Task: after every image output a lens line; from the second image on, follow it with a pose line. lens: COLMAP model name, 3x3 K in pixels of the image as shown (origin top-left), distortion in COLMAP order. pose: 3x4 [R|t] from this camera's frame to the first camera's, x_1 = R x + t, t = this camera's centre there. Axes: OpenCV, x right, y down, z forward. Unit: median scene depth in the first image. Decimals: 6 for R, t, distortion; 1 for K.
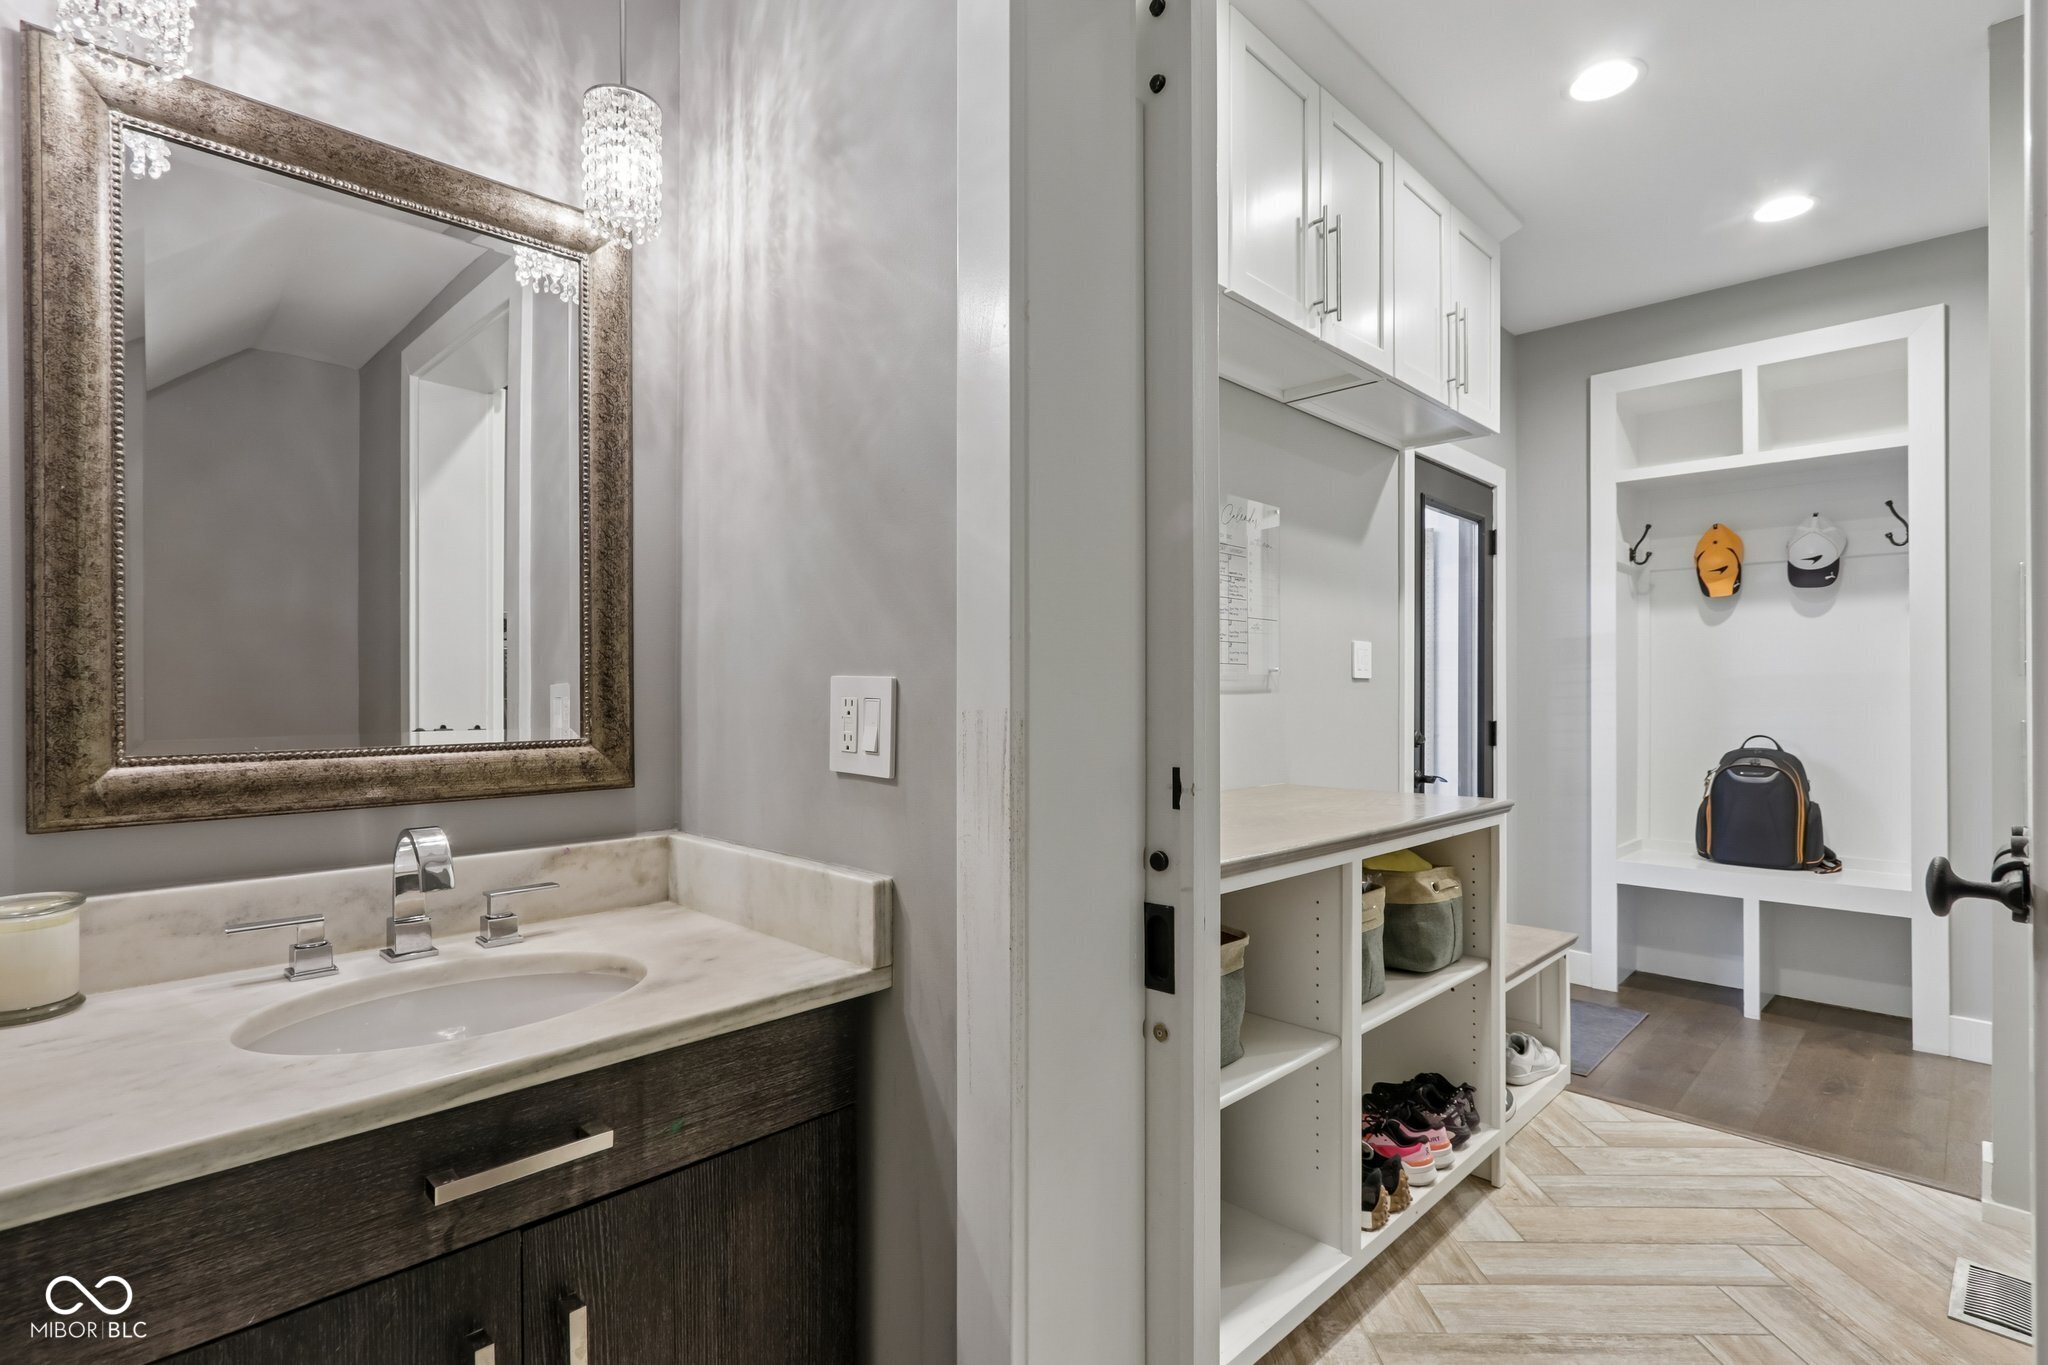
lens RADIAL K [[979.2, 0, 1017.5], [0, 979.2, 698.2], [0, 0, 1]] dist [0.005033, -0.000085]
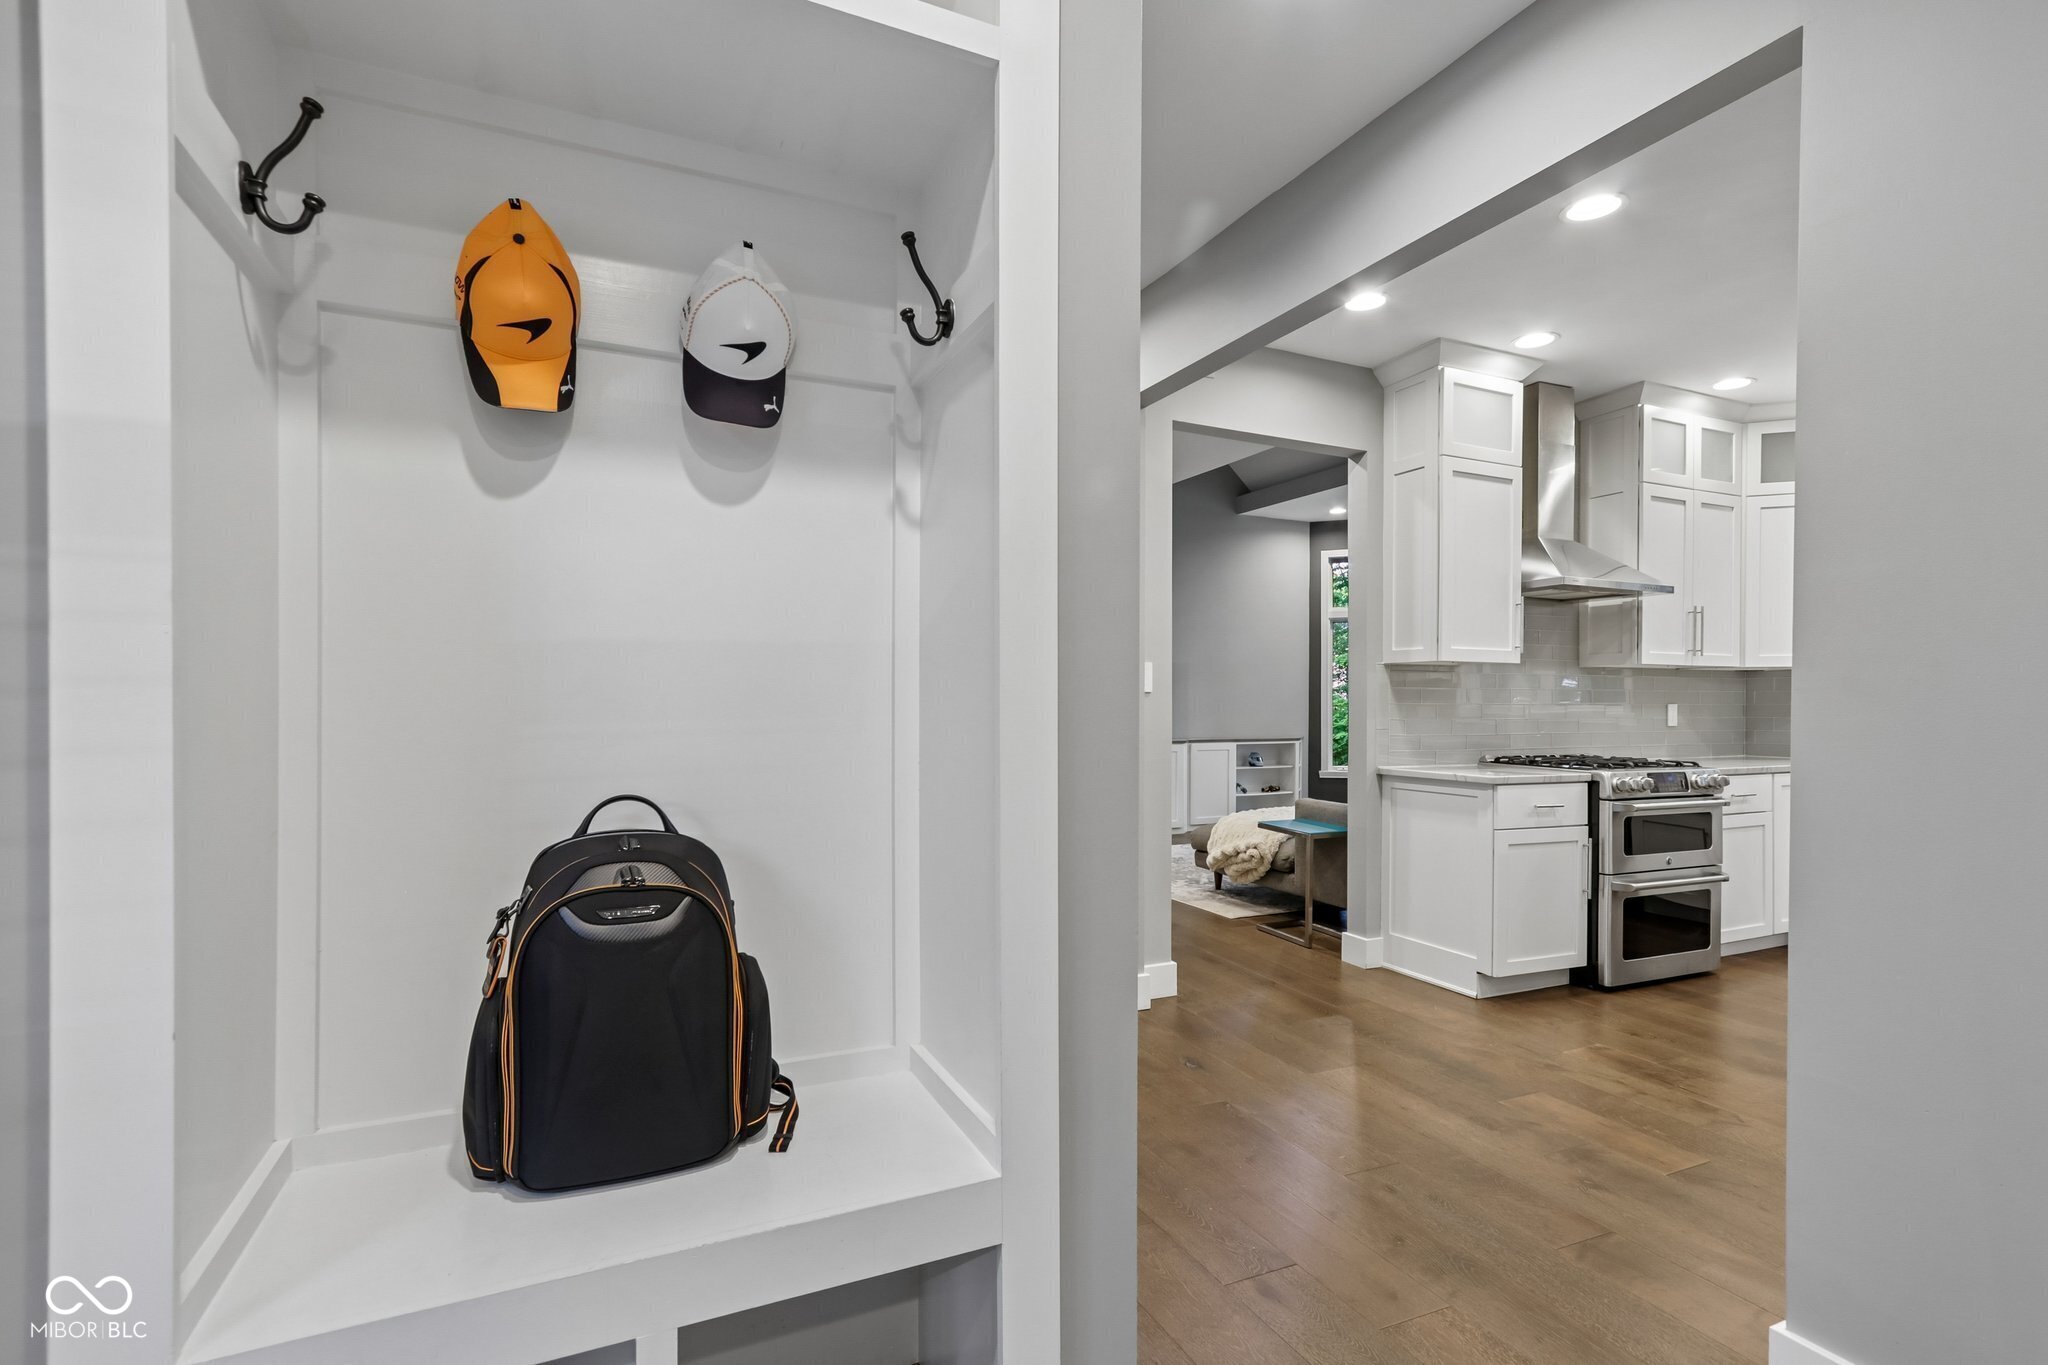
lens RADIAL K [[942.2, 0, 1027.9], [0, 942.2, 700.7], [0, 0, 1]] dist [0.004382, 0.000335]
pose [[0.341859, -0.000767, 0.939751, 0.462223], [-0.000579, 0.999999, 0.001027, 0.001030], [-0.939751, -0.000895, 0.341858, 0.720648]]
